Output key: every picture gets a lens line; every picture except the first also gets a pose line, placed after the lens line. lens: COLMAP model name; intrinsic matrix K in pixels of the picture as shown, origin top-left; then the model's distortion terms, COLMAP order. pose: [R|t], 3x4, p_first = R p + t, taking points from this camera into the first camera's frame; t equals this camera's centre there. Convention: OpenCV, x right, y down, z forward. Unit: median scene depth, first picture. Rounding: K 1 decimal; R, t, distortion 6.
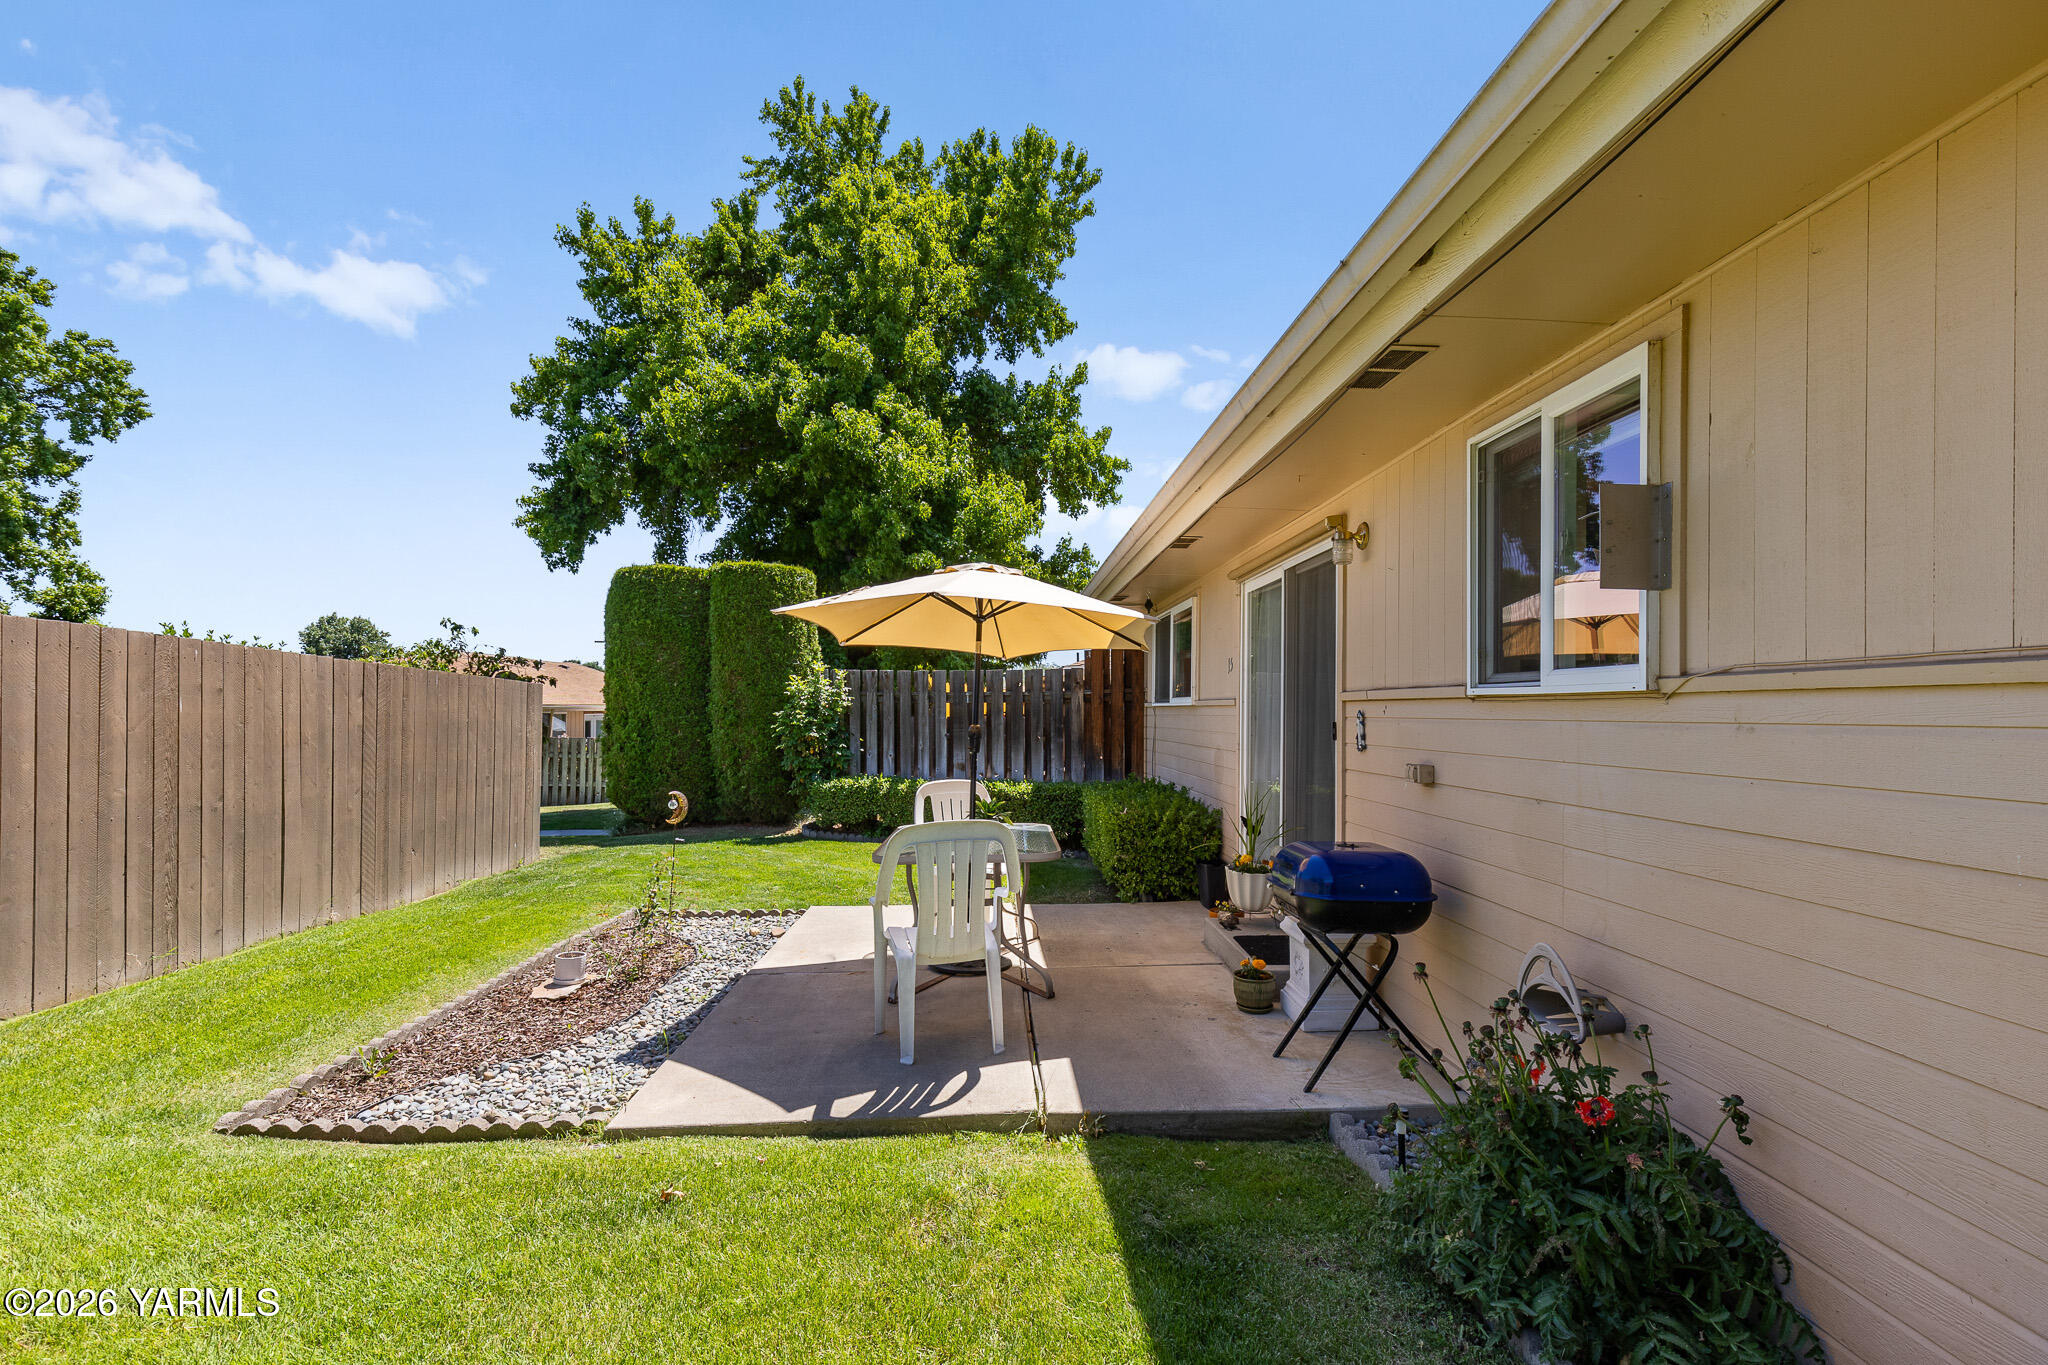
lens RADIAL K [[927.3, 0, 1024.0], [0, 927.3, 682.5], [0, 0, 1]] dist [0.004440, -0.000163]
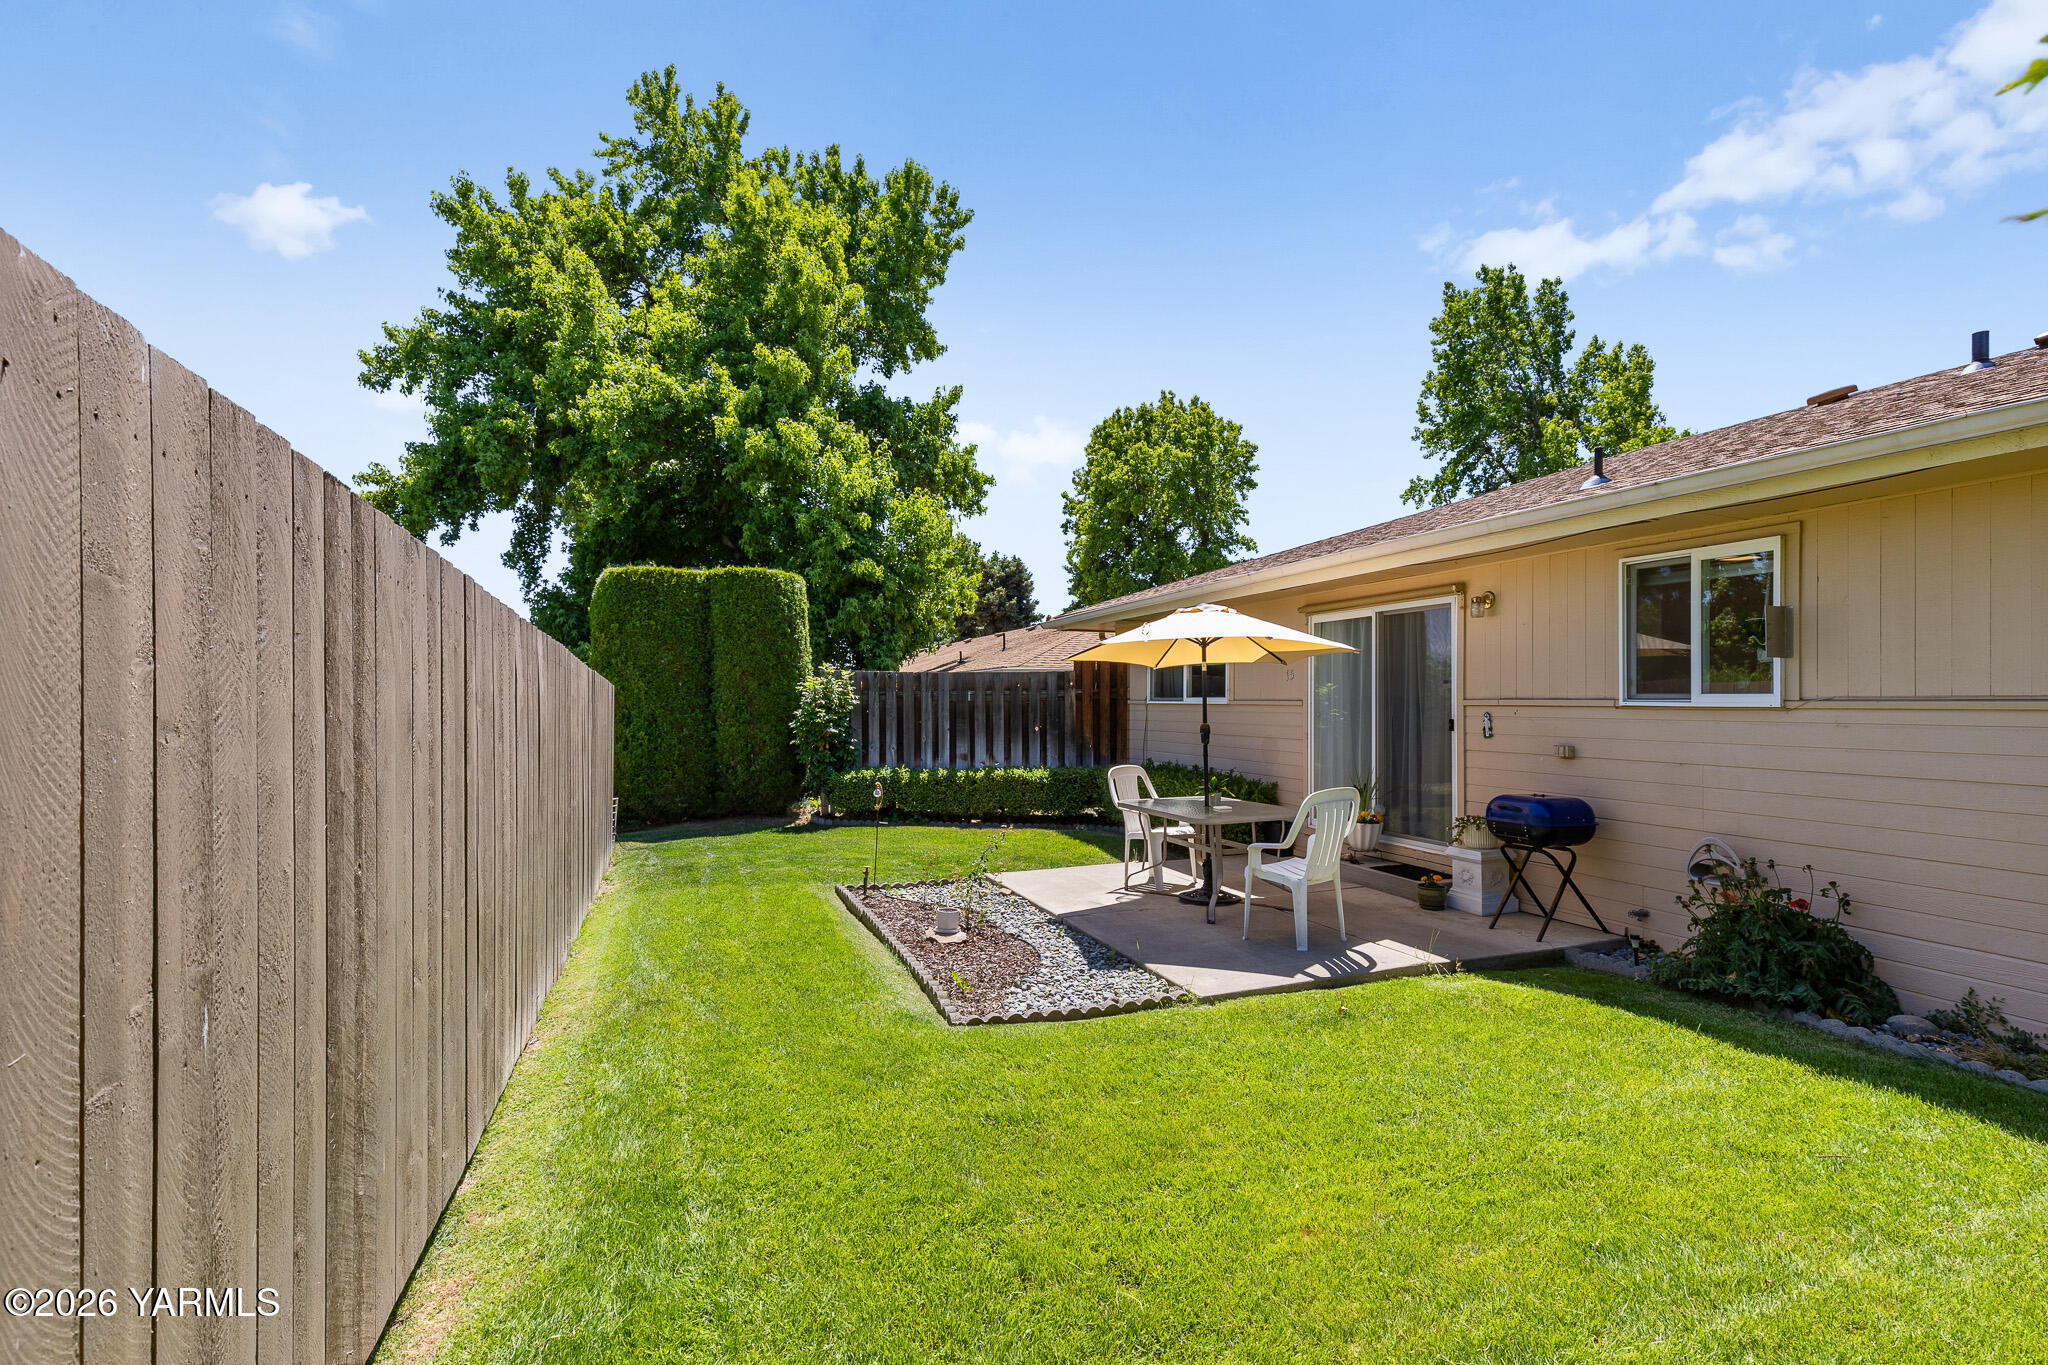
lens RADIAL K [[915.3, 0, 1021.8], [0, 915.3, 673.0], [0, 0, 1]] dist [0.003941, -0.000004]
pose [[0.956551, 0.003044, 0.291548, -0.231966], [-0.003490, 0.999993, 0.001012, -0.009550], [-0.291543, -0.001986, 0.956556, -0.068027]]
